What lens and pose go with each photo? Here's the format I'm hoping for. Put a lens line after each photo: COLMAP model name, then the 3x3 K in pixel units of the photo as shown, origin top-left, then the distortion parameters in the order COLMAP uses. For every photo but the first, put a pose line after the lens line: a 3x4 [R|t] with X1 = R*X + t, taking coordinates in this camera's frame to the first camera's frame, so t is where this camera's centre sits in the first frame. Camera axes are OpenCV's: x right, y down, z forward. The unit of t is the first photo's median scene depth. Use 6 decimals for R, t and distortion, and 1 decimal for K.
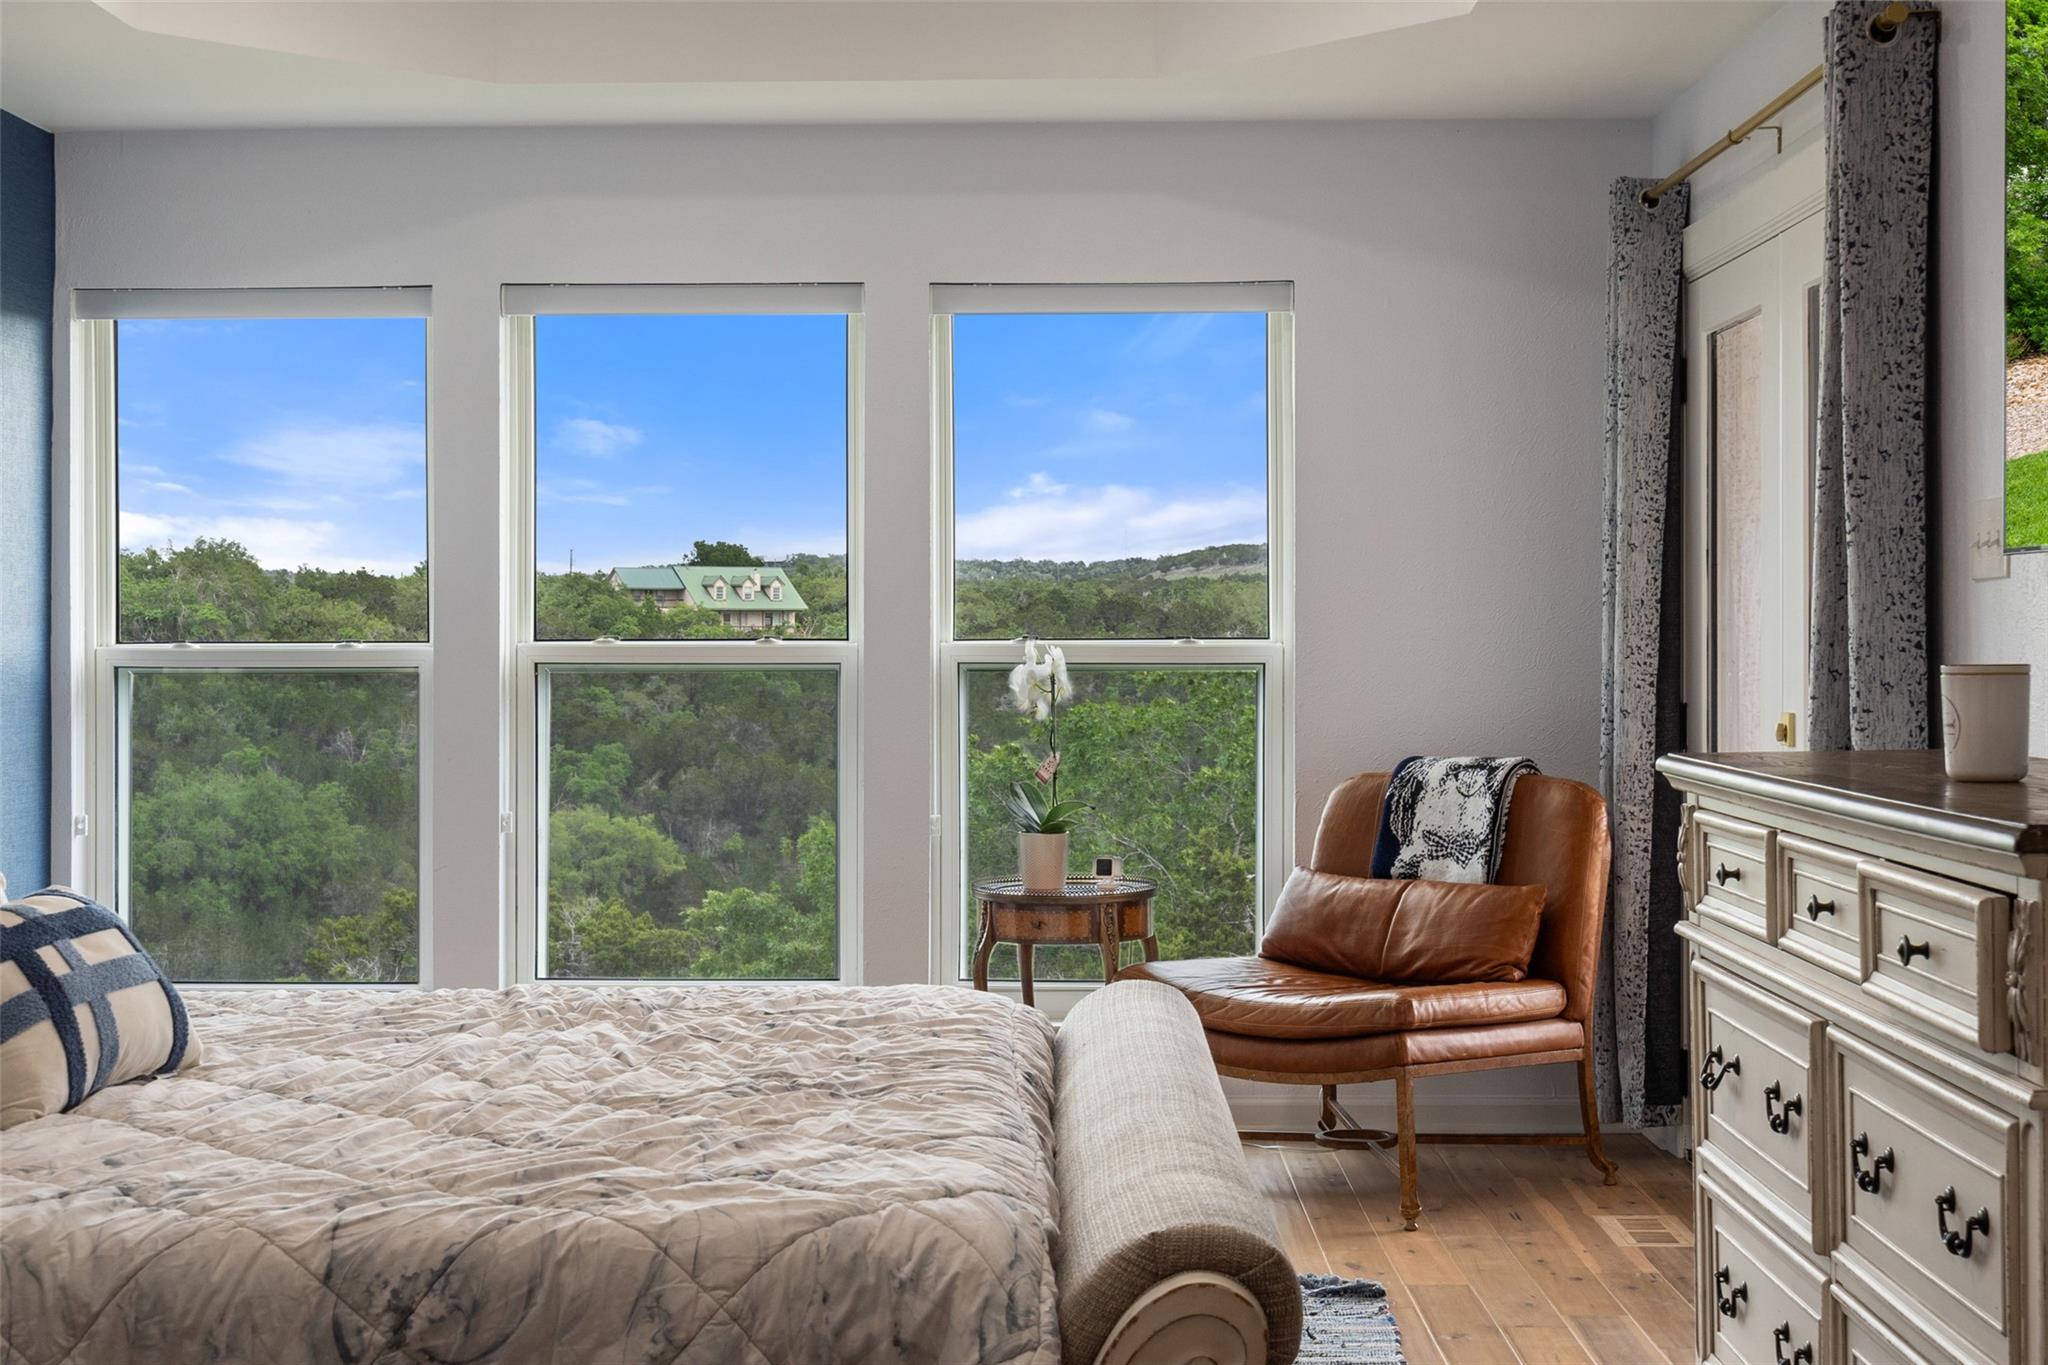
lens RADIAL K [[2842.7, 0, 1024.0], [0, 2842.7, 682.5], [0, 0, 1]] dist [-0.005455, 0.081585]
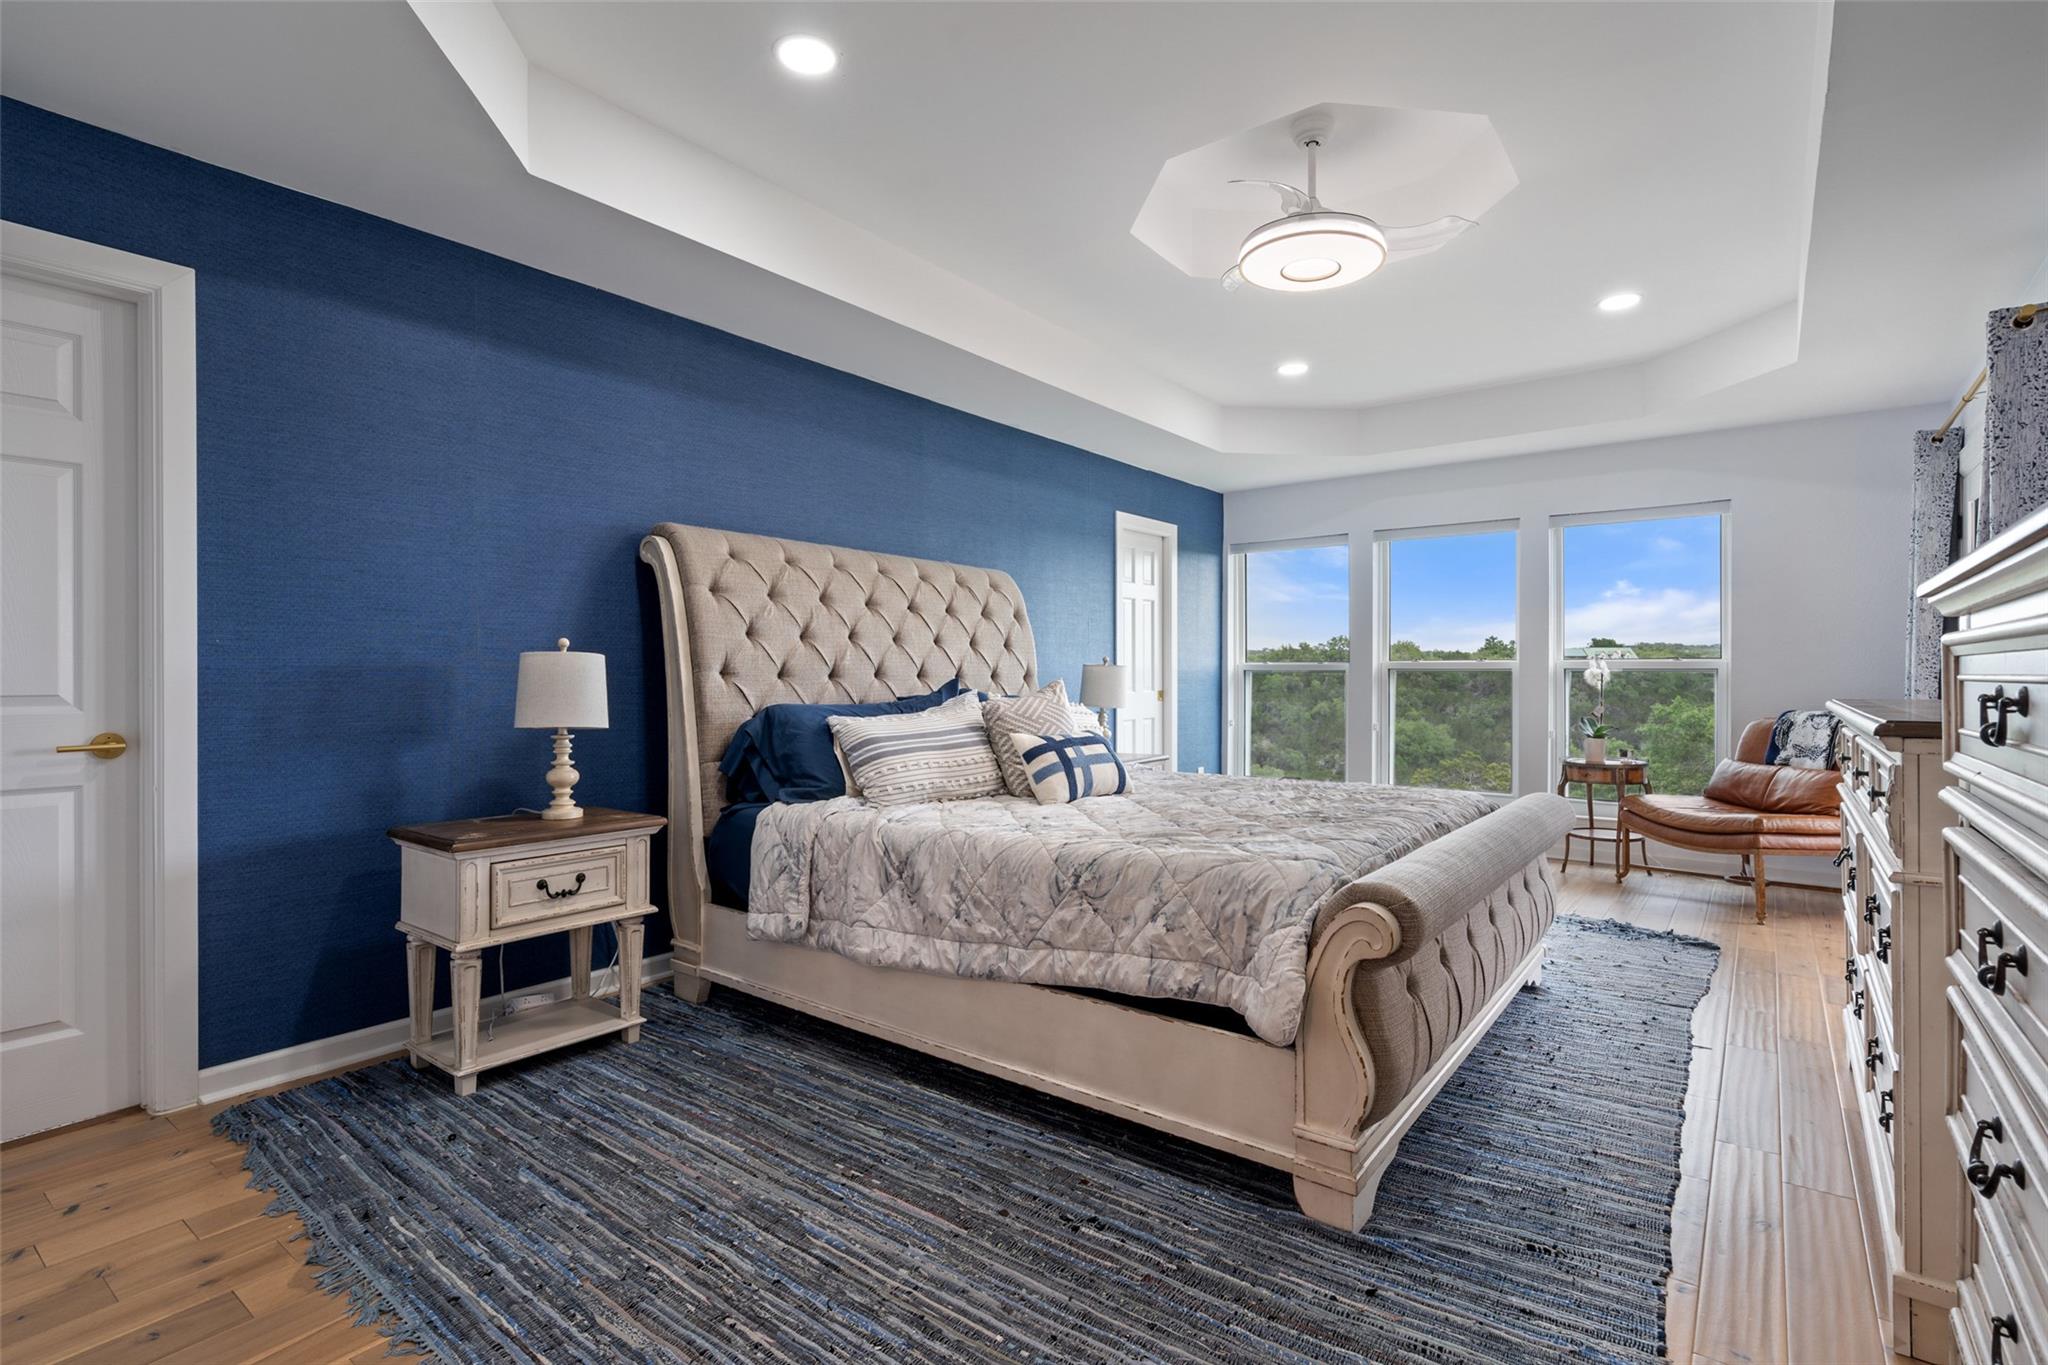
lens RADIAL K [[943.2, 0, 1016.3], [0, 943.2, 684.0], [0, 0, 1]] dist [0.000694, 0.000799]
pose [[0.813124, 0.009955, -0.582006, 0.078846], [-0.009573, 0.999947, 0.003729, 0.009187], [0.582012, 0.002540, 0.813176, 0.064391]]
